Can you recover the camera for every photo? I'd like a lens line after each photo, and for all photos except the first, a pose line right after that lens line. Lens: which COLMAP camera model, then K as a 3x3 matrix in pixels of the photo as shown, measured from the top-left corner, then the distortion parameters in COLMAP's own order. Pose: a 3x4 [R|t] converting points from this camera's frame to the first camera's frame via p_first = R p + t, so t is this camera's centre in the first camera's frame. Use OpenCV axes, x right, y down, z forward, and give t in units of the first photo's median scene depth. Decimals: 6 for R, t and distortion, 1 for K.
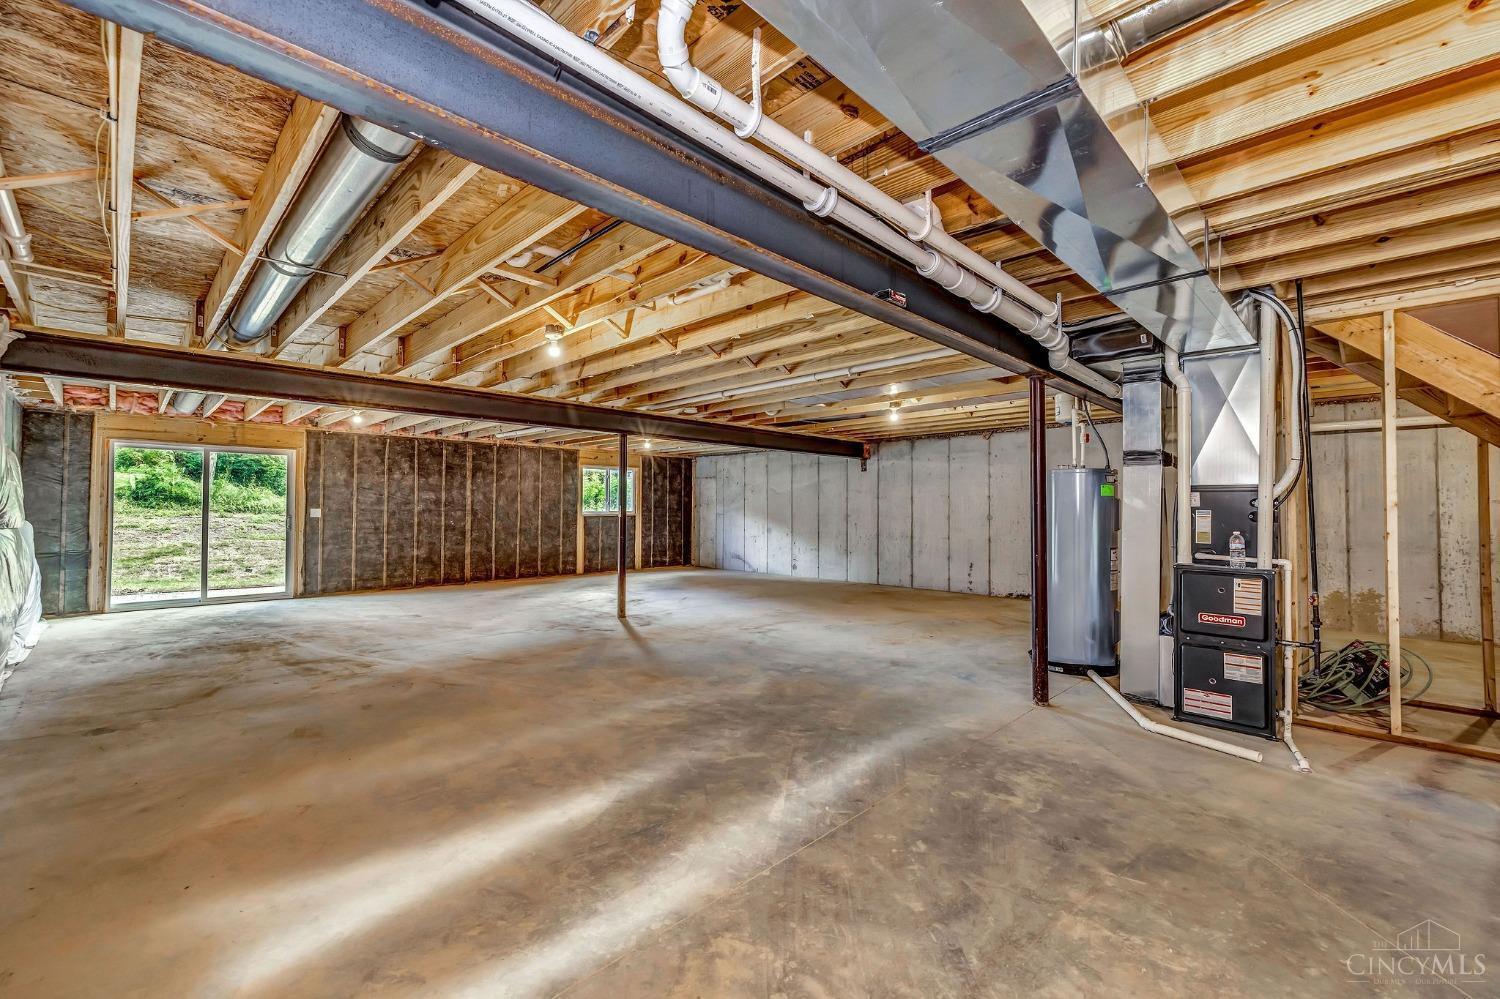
lens RADIAL K [[632.9, 0, 748.3], [0, 632.9, 500.3], [0, 0, 1]] dist [-0.001099, -0.000027]
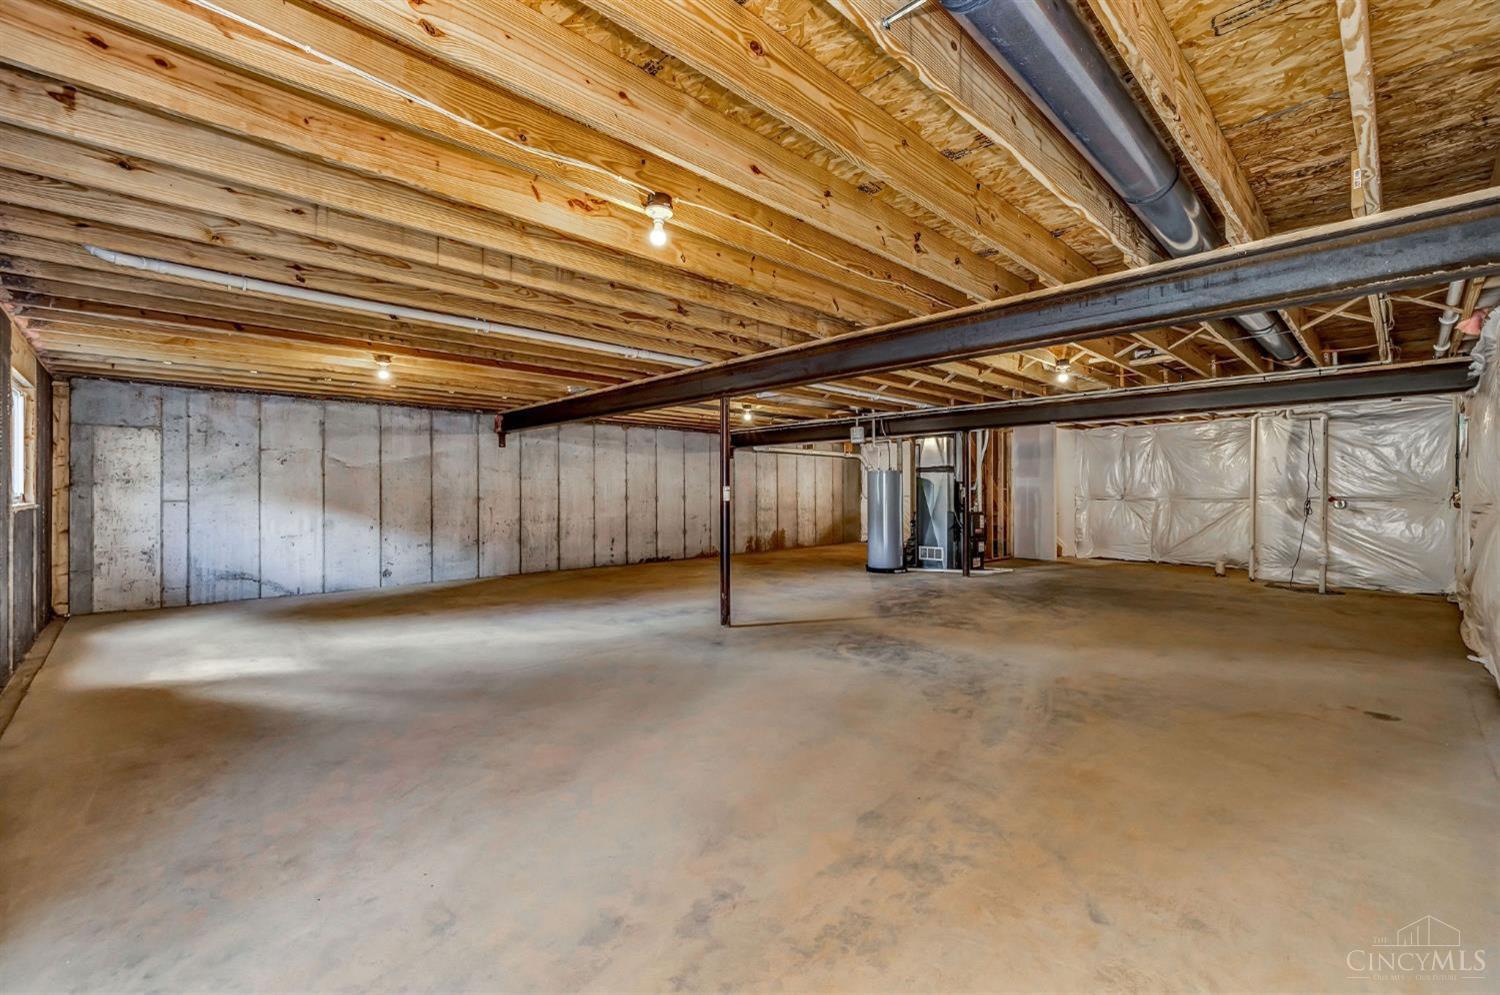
lens RADIAL K [[632.9, 0, 748.3], [0, 632.9, 493.4], [0, 0, 1]] dist [-0.001099, -0.000027]
pose [[0.015052, -0.007880, 0.999856, -0.709022], [-0.017317, 0.999817, 0.008140, 0.004908], [-0.999737, -0.017437, 0.014913, 0.673952]]
